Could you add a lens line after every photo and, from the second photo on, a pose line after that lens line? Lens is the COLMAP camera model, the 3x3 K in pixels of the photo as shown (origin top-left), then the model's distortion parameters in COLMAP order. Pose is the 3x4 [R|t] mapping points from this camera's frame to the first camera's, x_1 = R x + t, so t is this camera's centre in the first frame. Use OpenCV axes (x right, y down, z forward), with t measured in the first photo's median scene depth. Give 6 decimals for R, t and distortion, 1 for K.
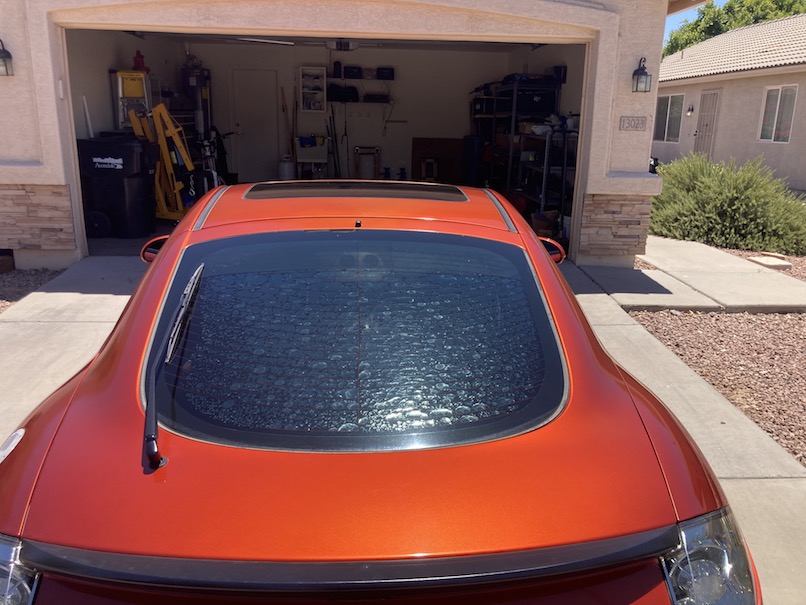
lens RADIAL K [[652.1, 0, 400.8], [0, 652.1, 306.9], [0, 0, 1]] dist [0.000474, 0.006354]
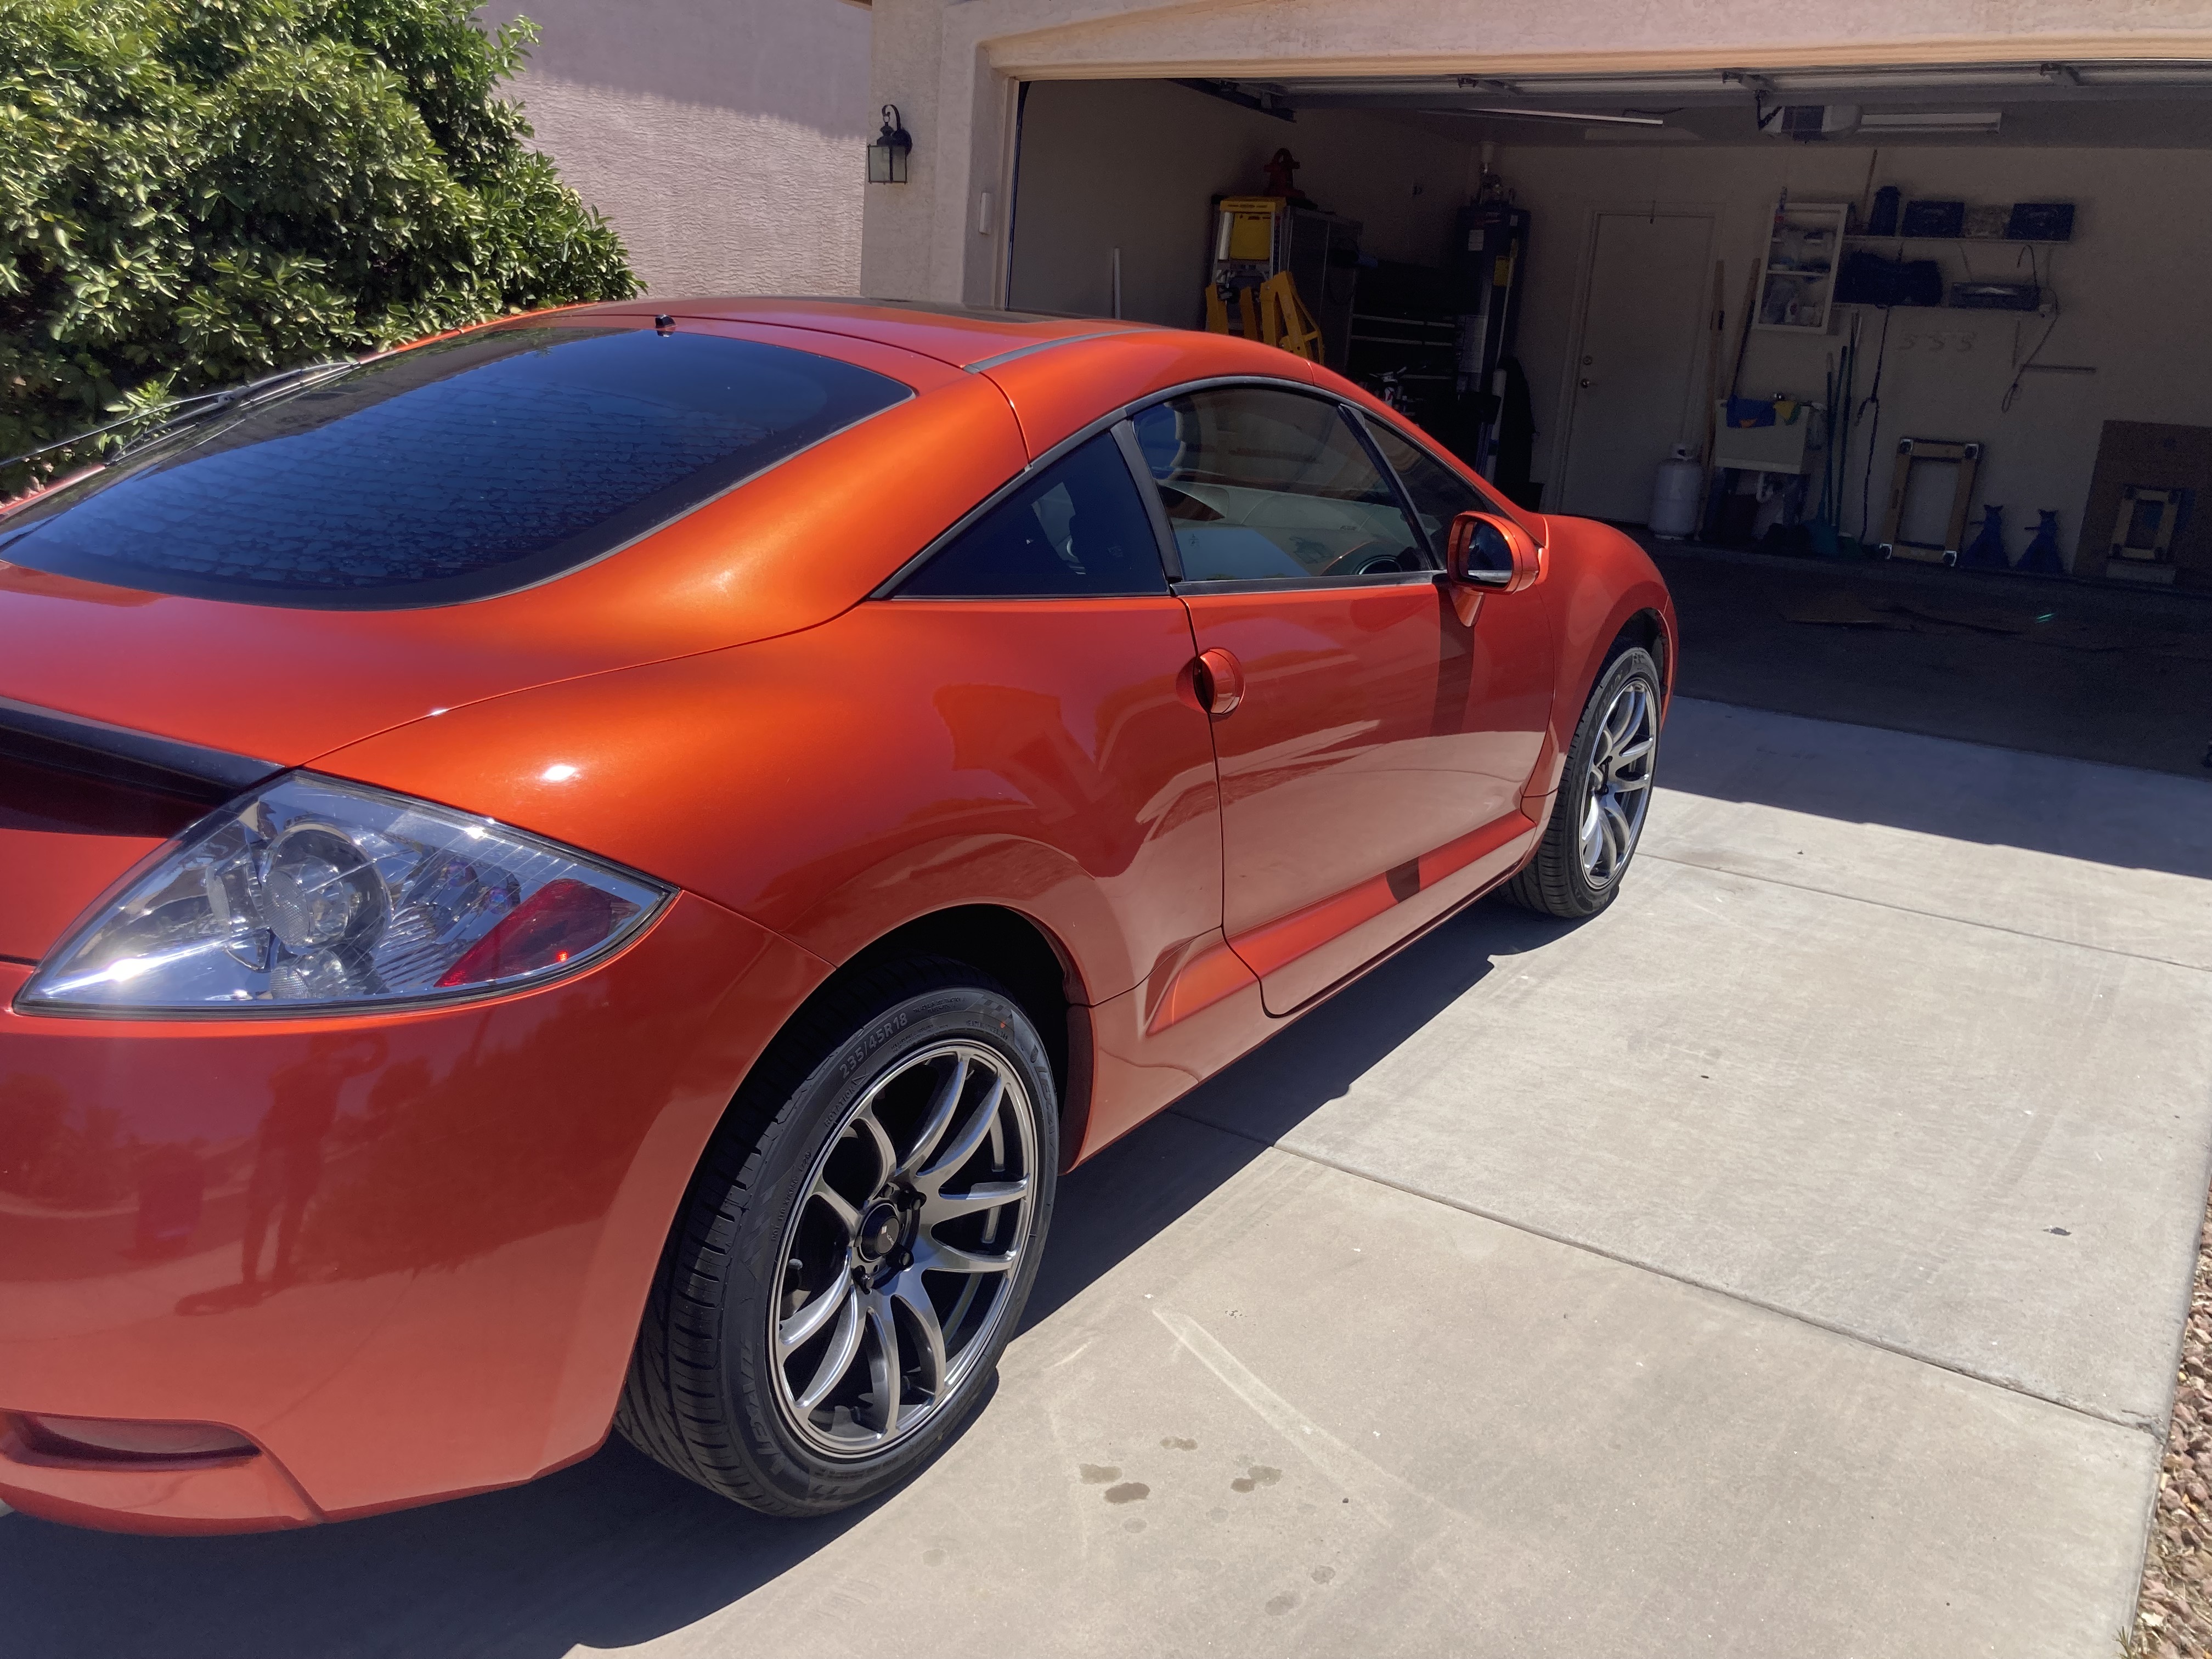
lens RADIAL K [[1789.8, 0, 1105.8], [0, 1789.8, 814.5], [0, 0, 1]] dist [0.000474, 0.006354]
pose [[0.814429, 0.180748, -0.551395, 0.150585], [-0.207782, 0.978079, 0.013714, 0.020347], [0.541786, 0.103401, 0.834132, 0.023718]]
